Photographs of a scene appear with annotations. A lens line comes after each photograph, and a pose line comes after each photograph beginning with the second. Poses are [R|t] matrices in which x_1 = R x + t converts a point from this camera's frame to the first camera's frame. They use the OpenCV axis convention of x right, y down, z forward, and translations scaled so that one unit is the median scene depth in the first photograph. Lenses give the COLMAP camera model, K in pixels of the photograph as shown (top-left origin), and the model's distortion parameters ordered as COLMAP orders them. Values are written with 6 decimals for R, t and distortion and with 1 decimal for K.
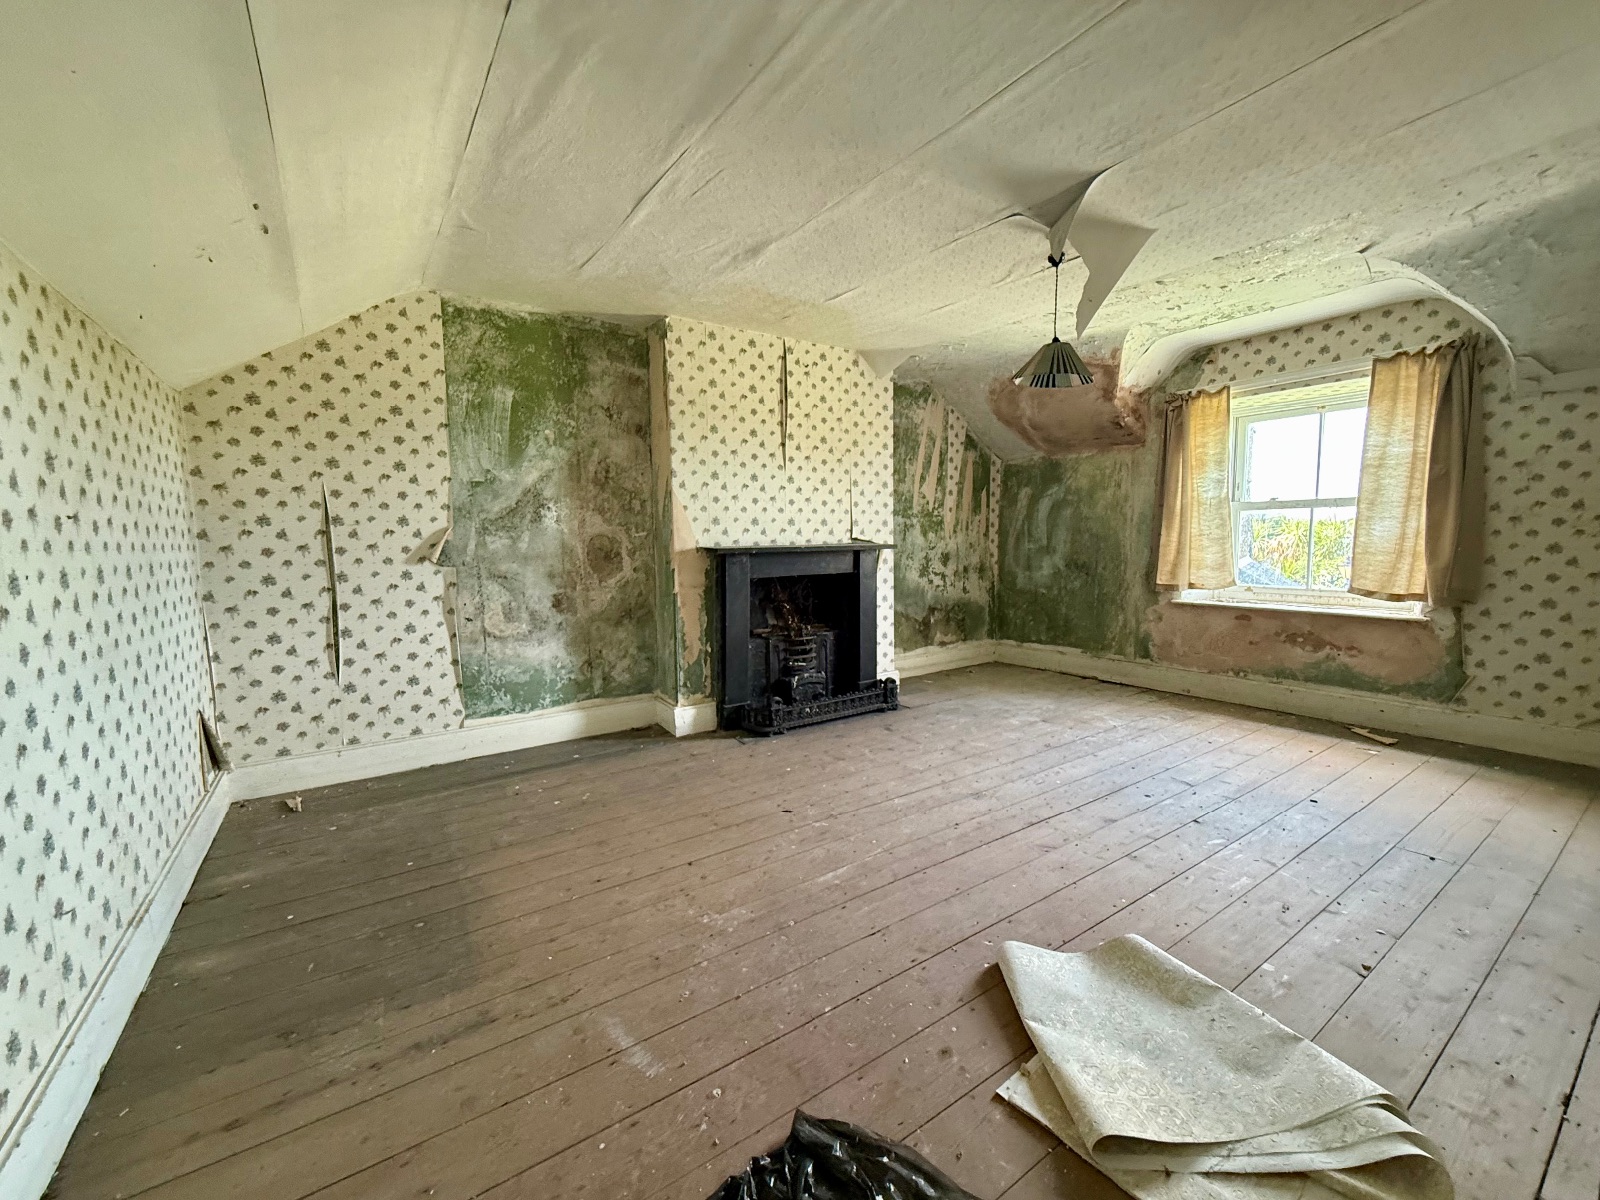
lens RADIAL K [[645.8, 0, 799.3], [0, 645.8, 601.1], [0, 0, 1]] dist [0.001381, 0.000141]
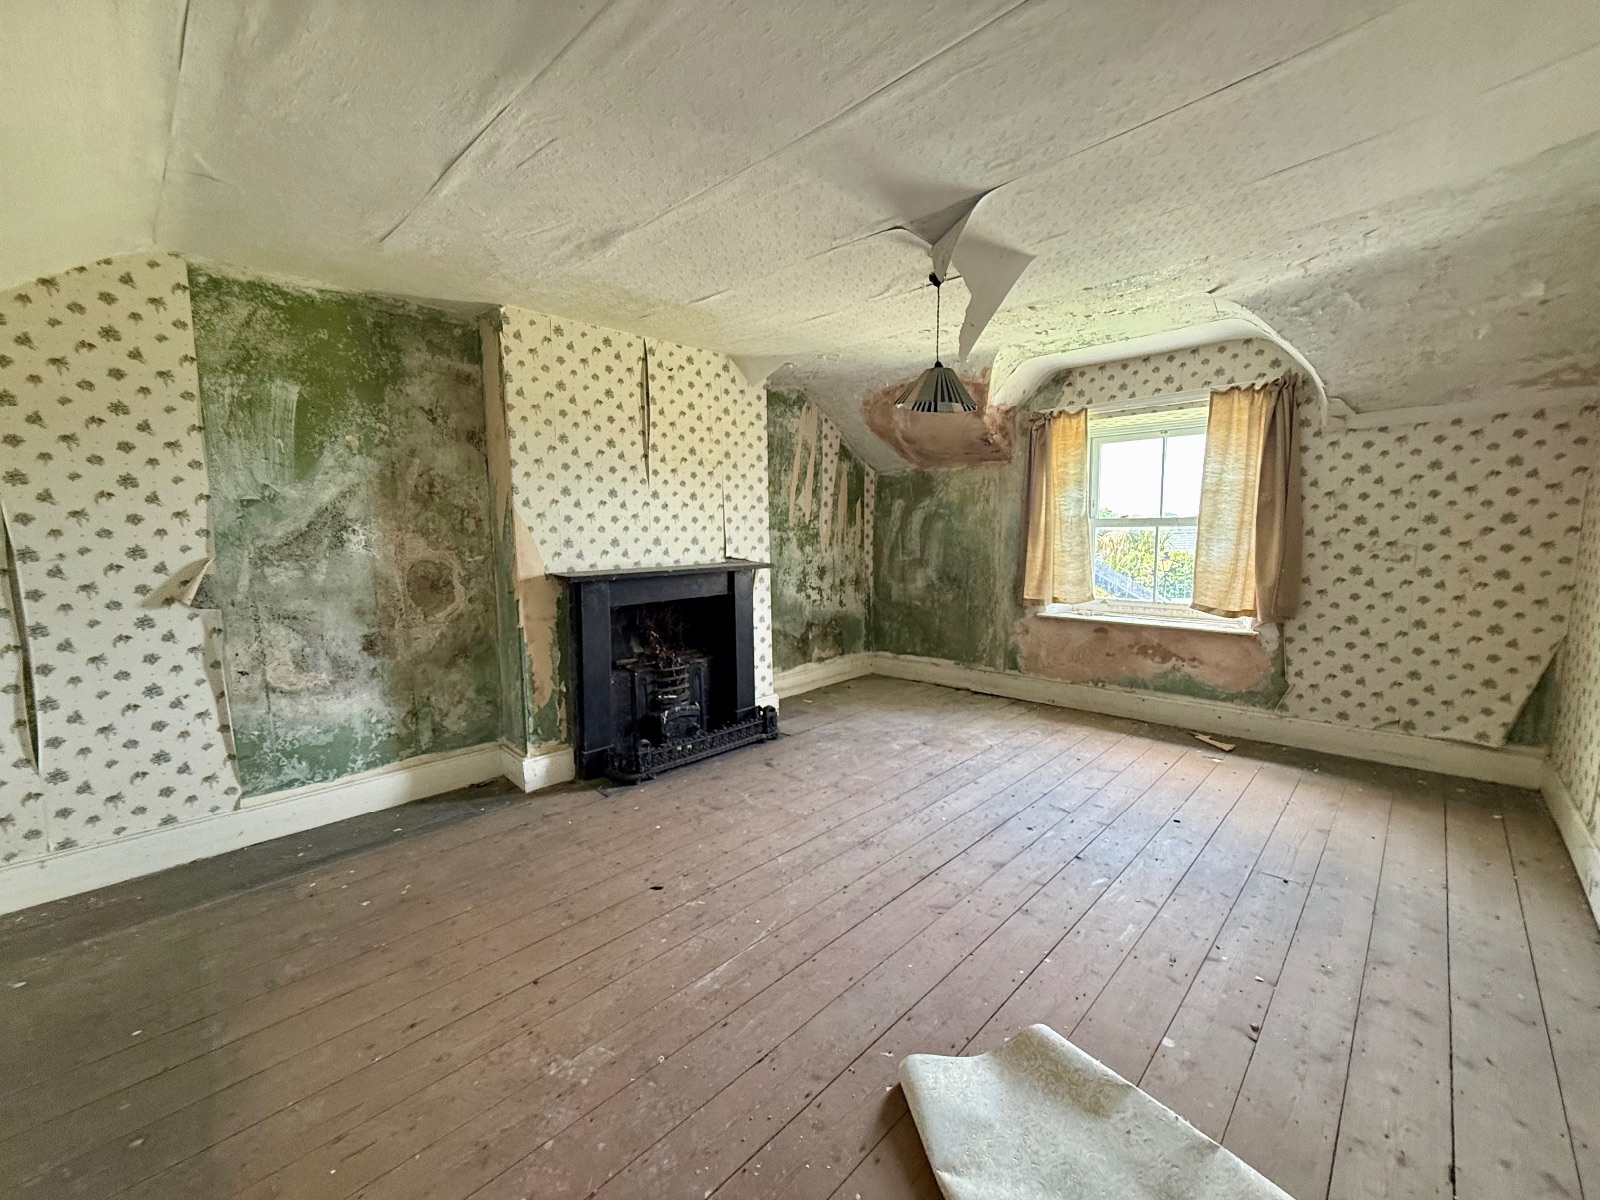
lens RADIAL K [[645.8, 0, 800.8], [0, 645.8, 599.6], [0, 0, 1]] dist [0.001381, 0.000141]
pose [[0.980542, -0.020189, 0.195267, 0.007822], [0.018215, 0.999763, 0.011897, -0.060509], [-0.195461, -0.008108, 0.980678, 0.090075]]
